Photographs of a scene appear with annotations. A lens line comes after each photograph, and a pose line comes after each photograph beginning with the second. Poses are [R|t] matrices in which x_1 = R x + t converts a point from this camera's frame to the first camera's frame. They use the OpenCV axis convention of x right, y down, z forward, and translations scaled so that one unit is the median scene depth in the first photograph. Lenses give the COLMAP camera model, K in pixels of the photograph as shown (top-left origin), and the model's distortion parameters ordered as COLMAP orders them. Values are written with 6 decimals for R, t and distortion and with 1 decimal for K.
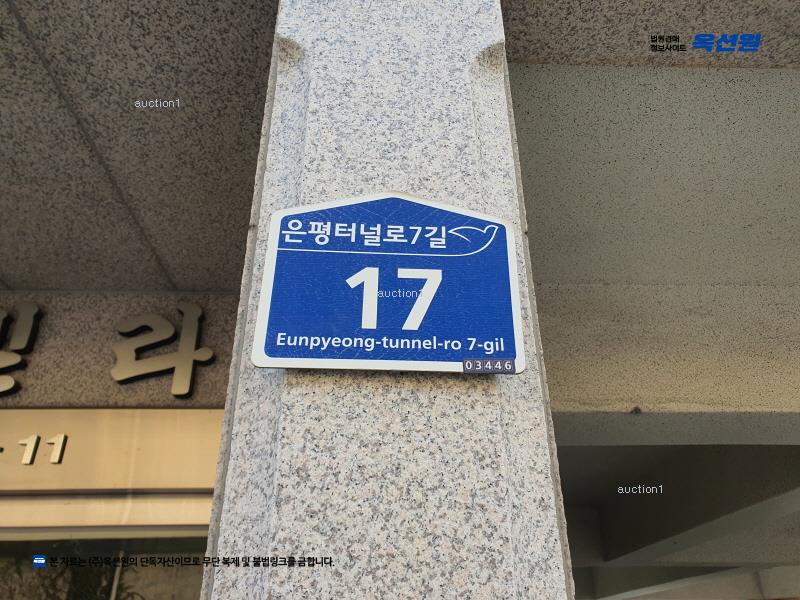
lens RADIAL K [[617.4, 0, 400.0], [0, 617.4, 300.0], [0, 0, 1]] dist [0.086434, -0.097753]
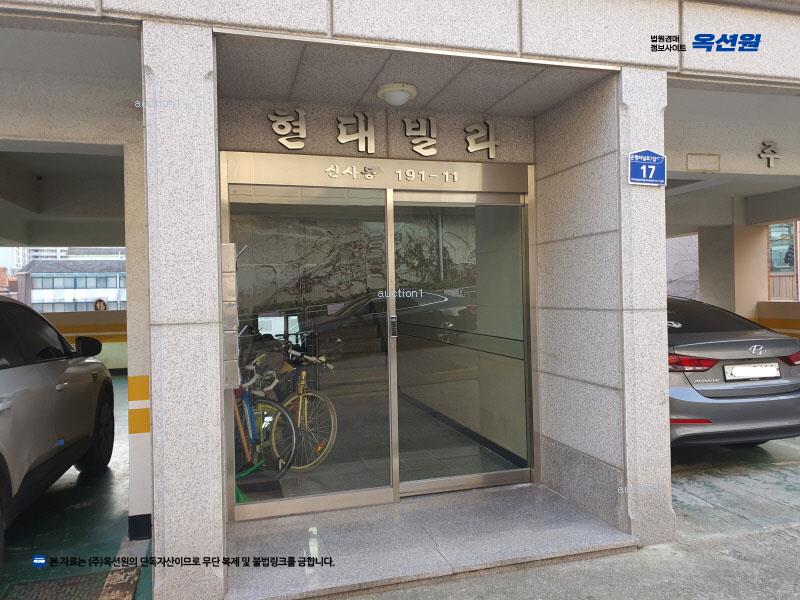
lens RADIAL K [[617.4, 0, 400.0], [0, 617.4, 300.0], [0, 0, 1]] dist [0.086434, -0.097753]
pose [[0.964039, -0.026424, 0.264444, -3.758836], [-0.111060, 0.863937, 0.491201, -1.555520], [-0.241443, -0.502906, 0.829934, -3.860710]]
